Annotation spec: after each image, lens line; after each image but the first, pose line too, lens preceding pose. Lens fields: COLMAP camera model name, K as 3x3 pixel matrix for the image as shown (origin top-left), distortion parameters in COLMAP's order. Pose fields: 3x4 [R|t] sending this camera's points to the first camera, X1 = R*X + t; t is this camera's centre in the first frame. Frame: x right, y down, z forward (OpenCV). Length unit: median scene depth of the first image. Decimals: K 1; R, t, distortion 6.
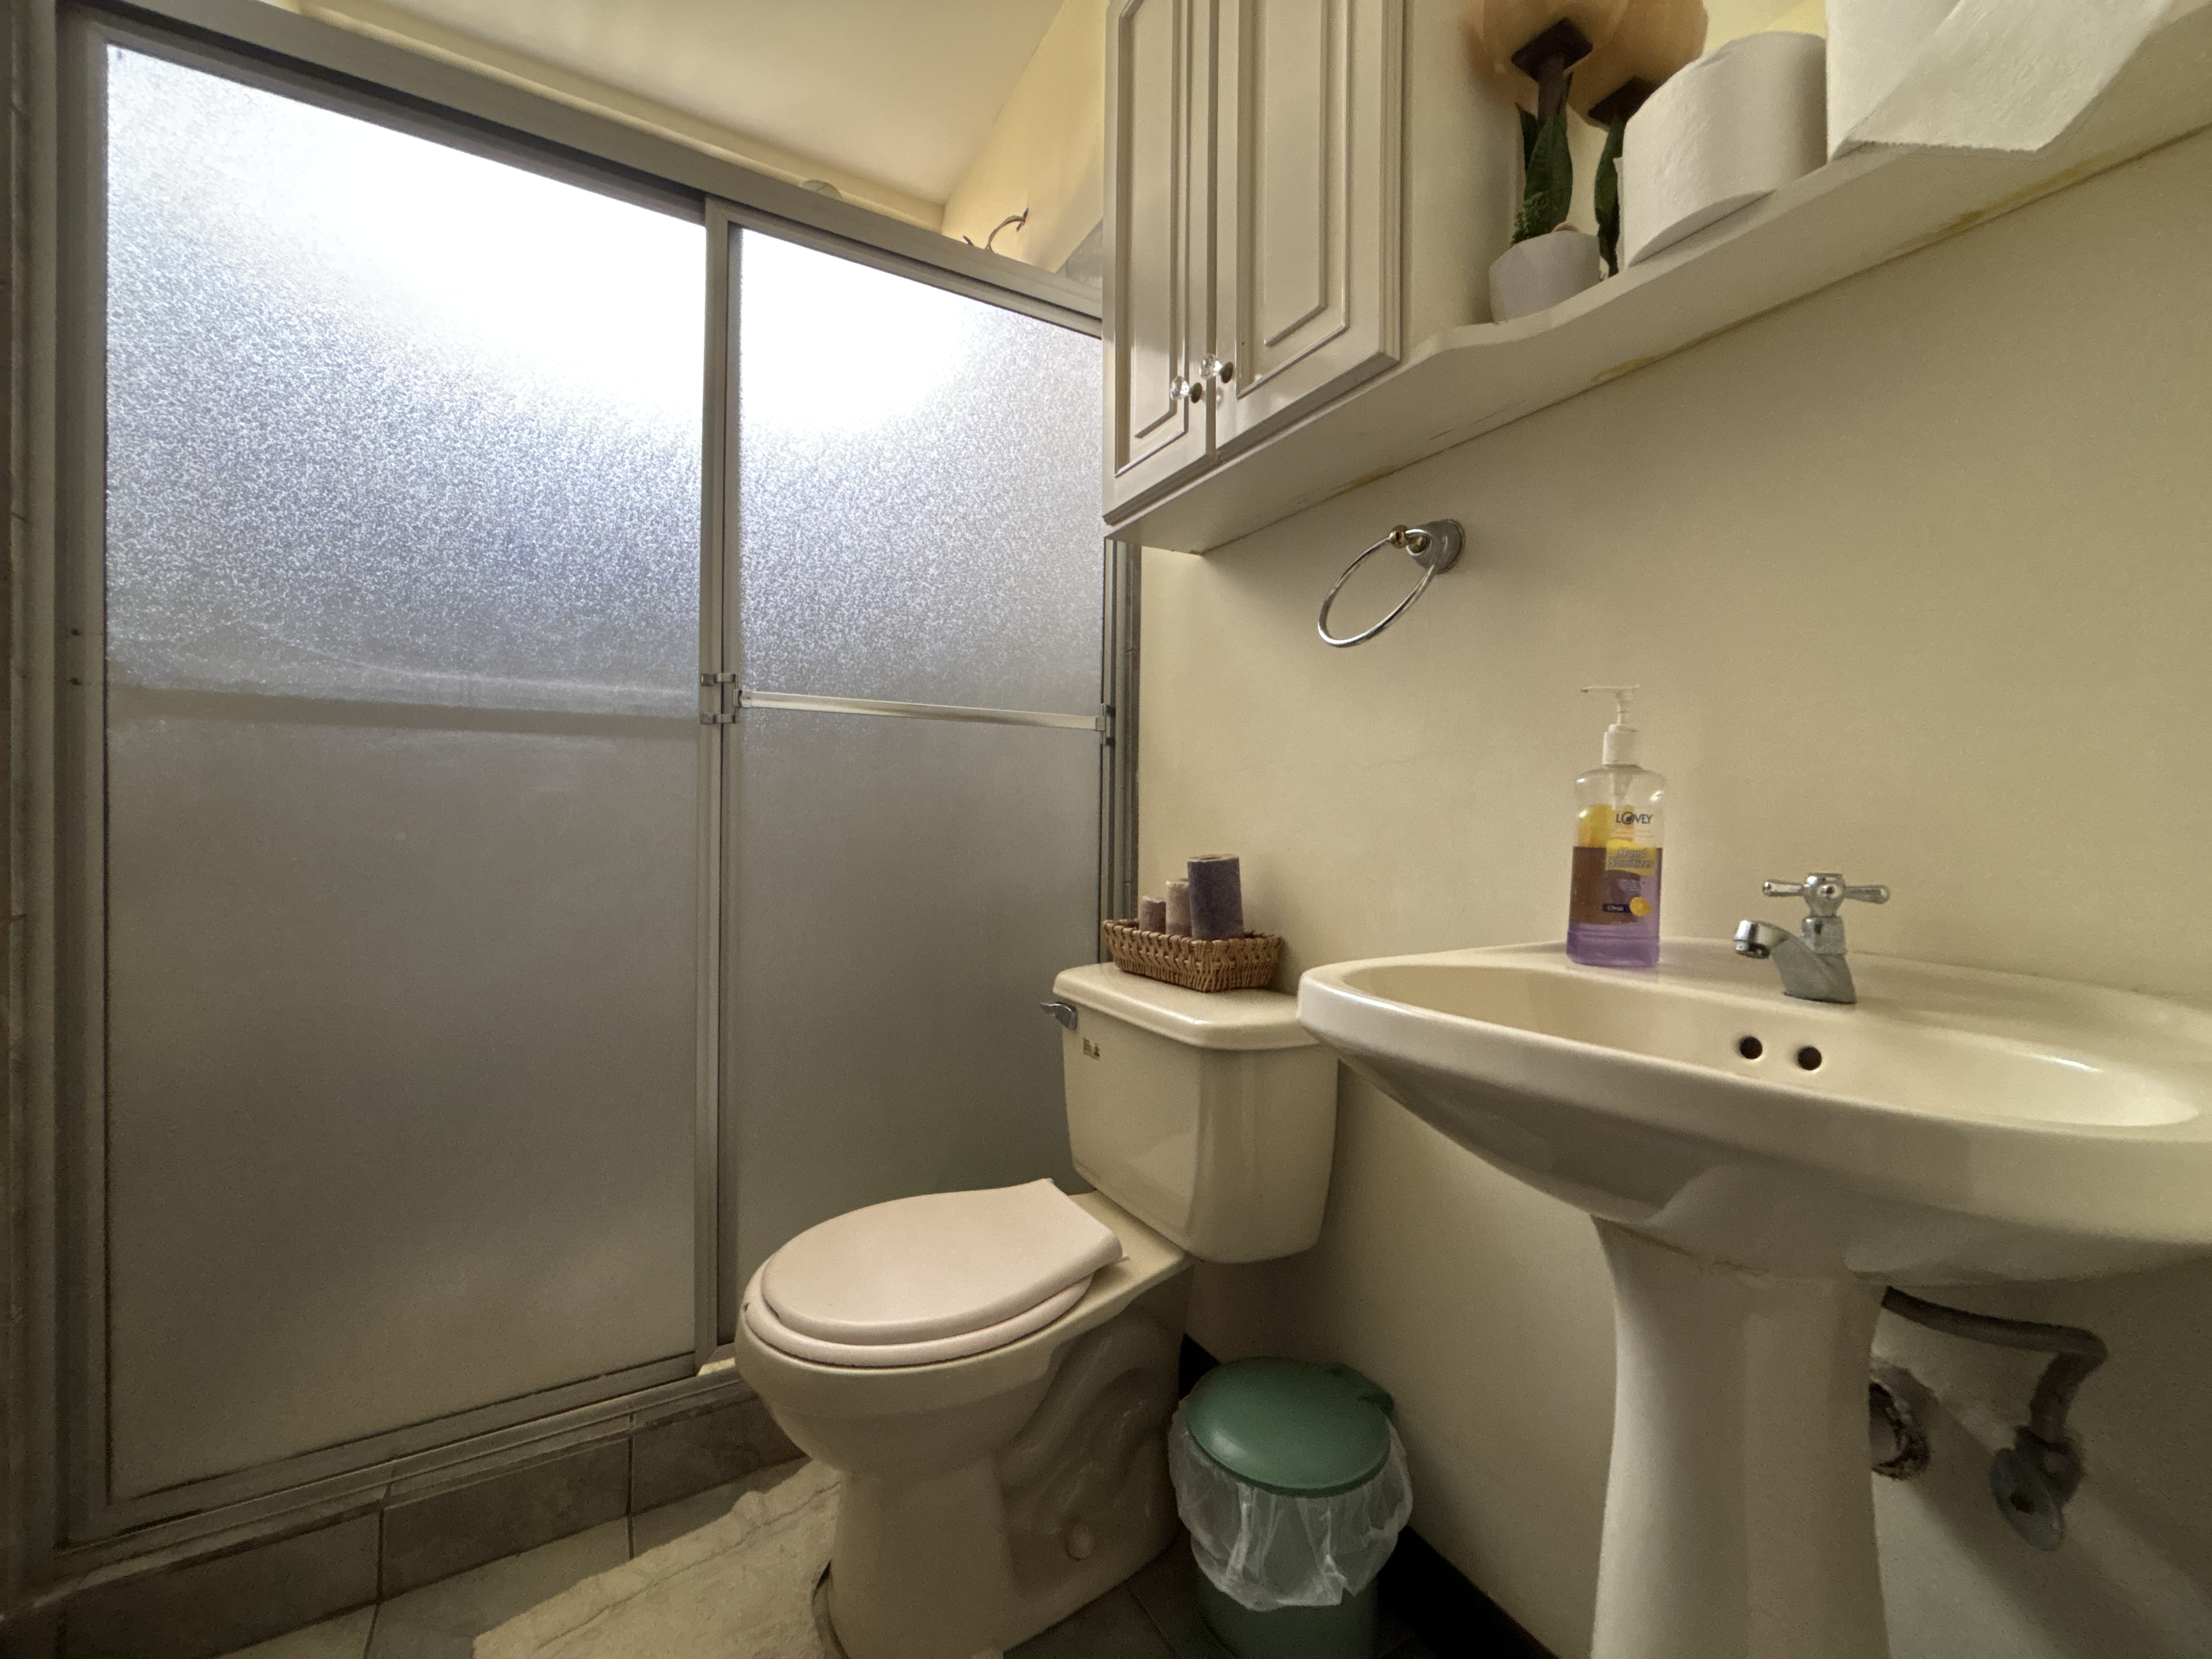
lens RADIAL K [[891.8, 0, 1107.3], [0, 891.8, 828.6], [0, 0, 1]] dist [-0.000279, -0.000241]
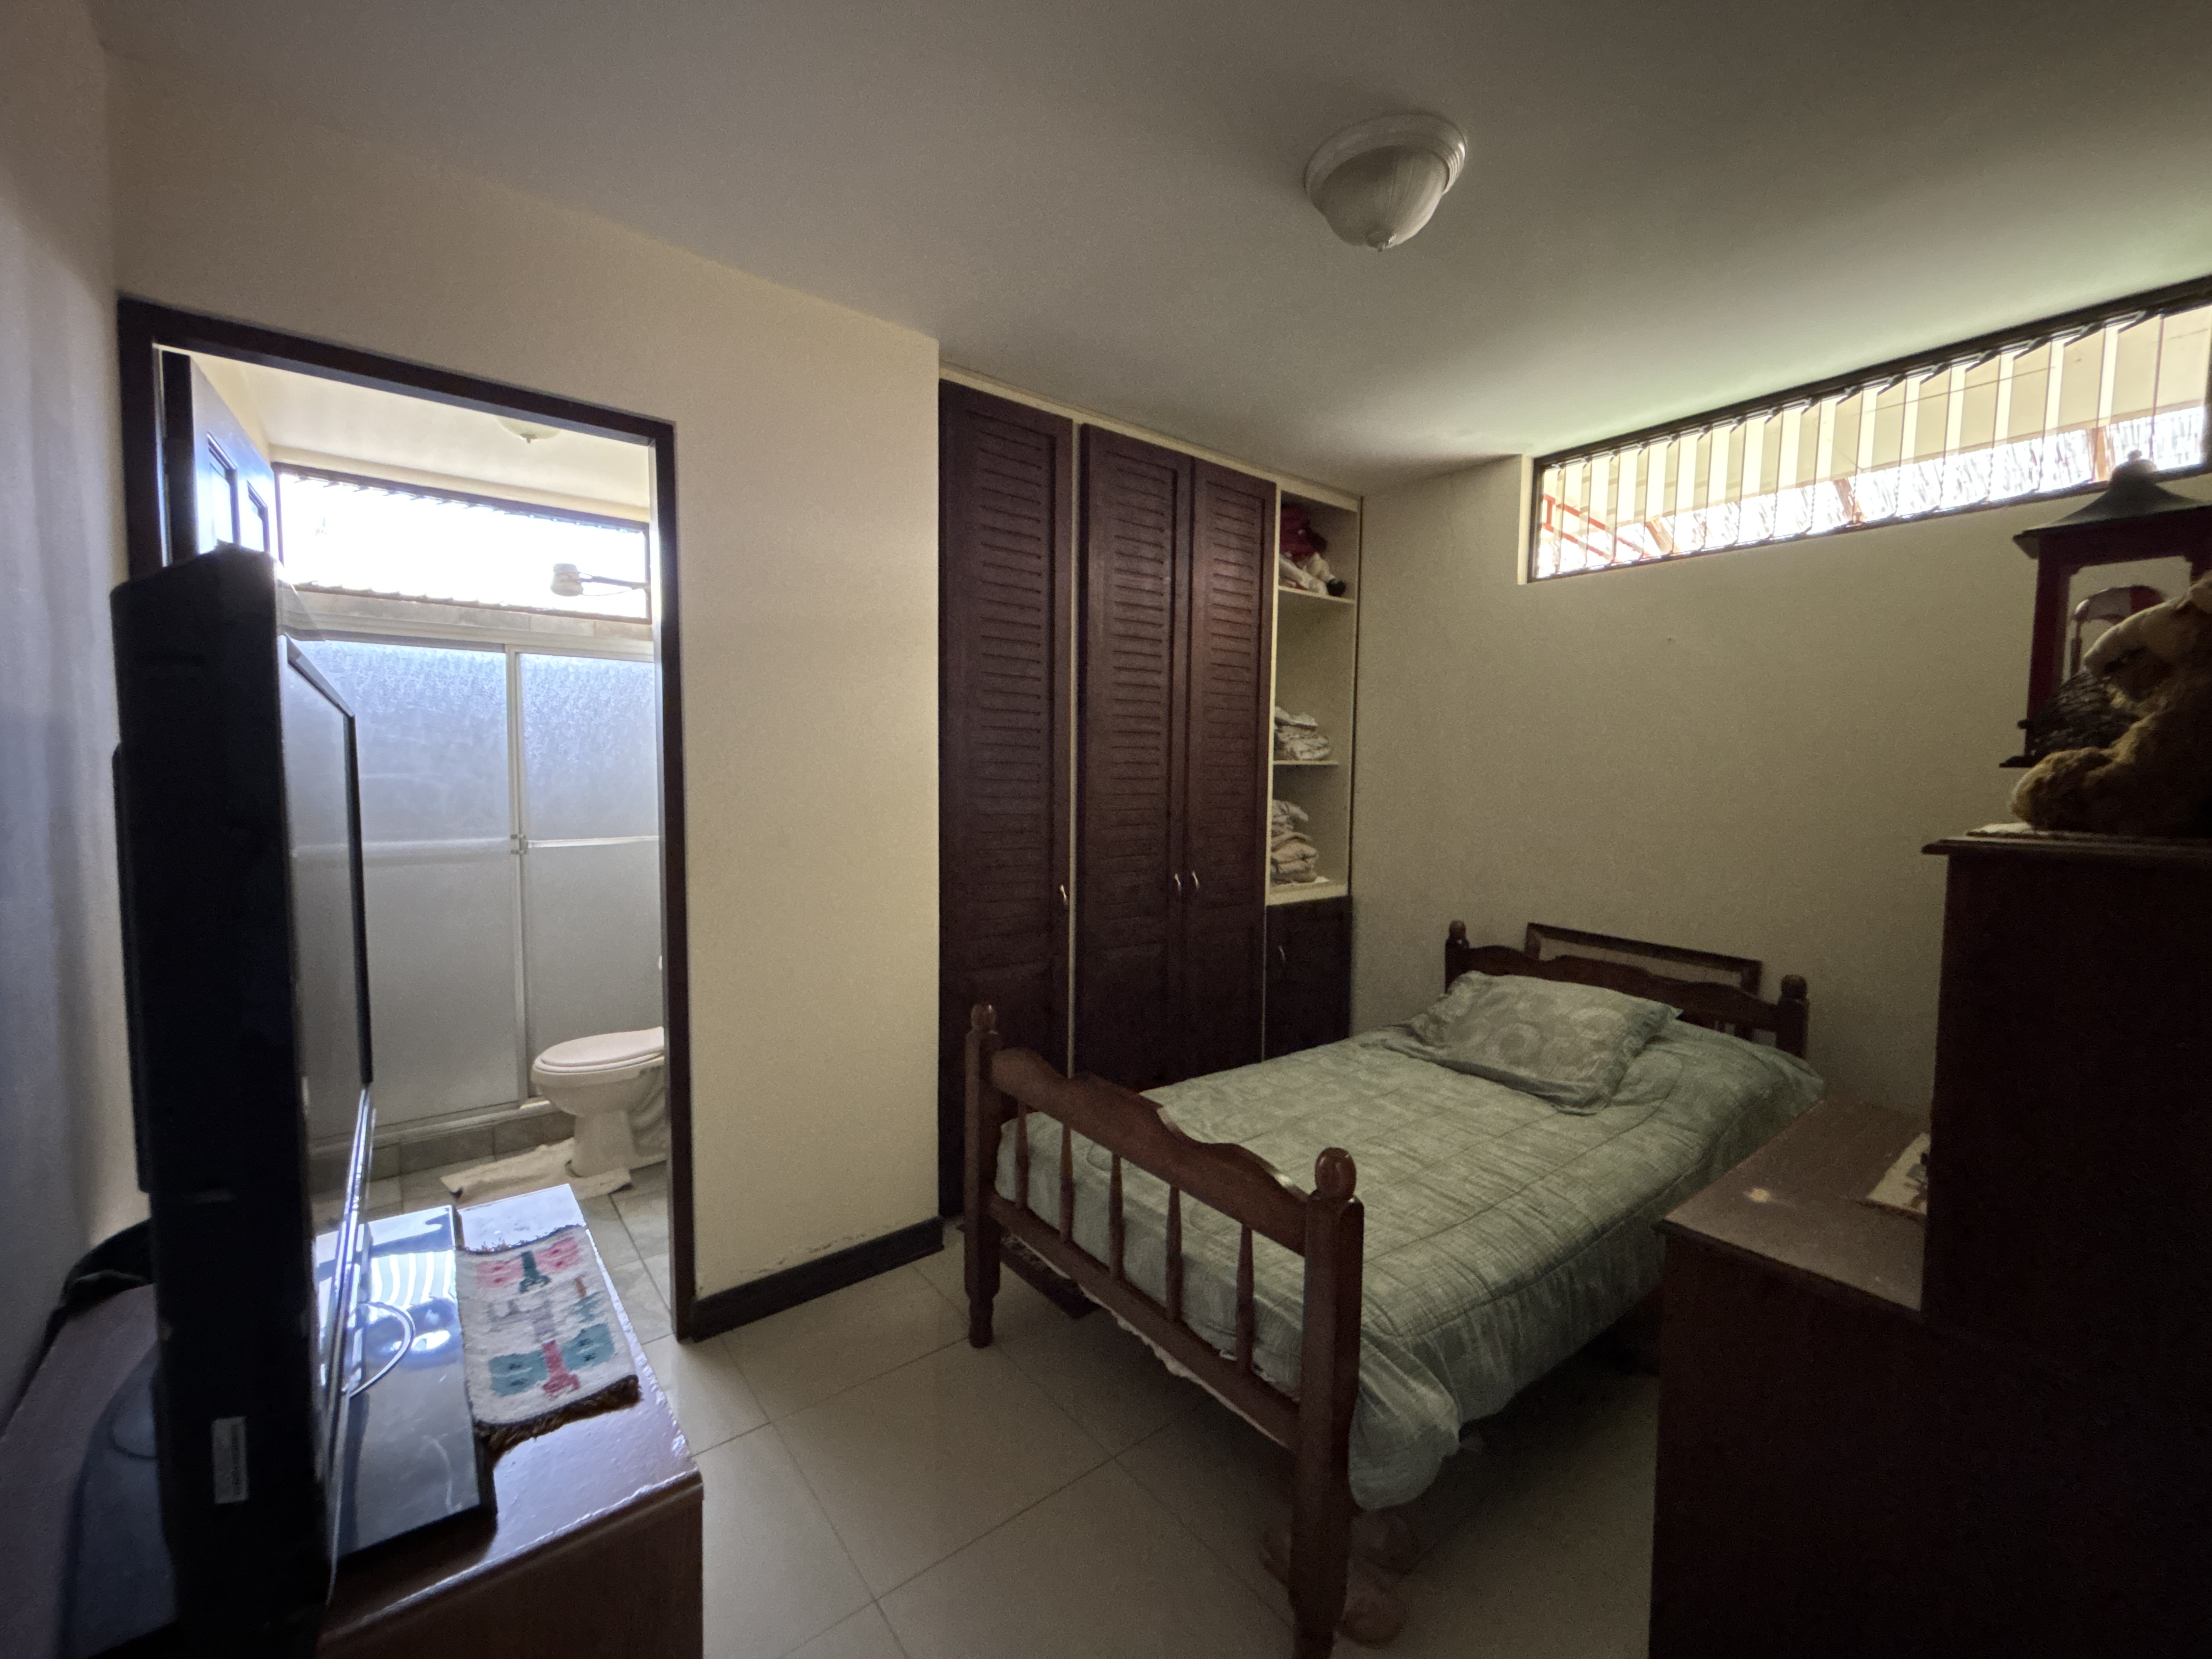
lens RADIAL K [[891.8, 0, 1104.0], [0, 891.8, 829.3], [0, 0, 1]] dist [-0.000279, -0.000241]
pose [[0.987005, -0.008904, 0.160443, 0.791380], [-0.000801, 0.998179, 0.060320, -0.343268], [-0.160688, -0.059665, 0.985200, -1.743766]]
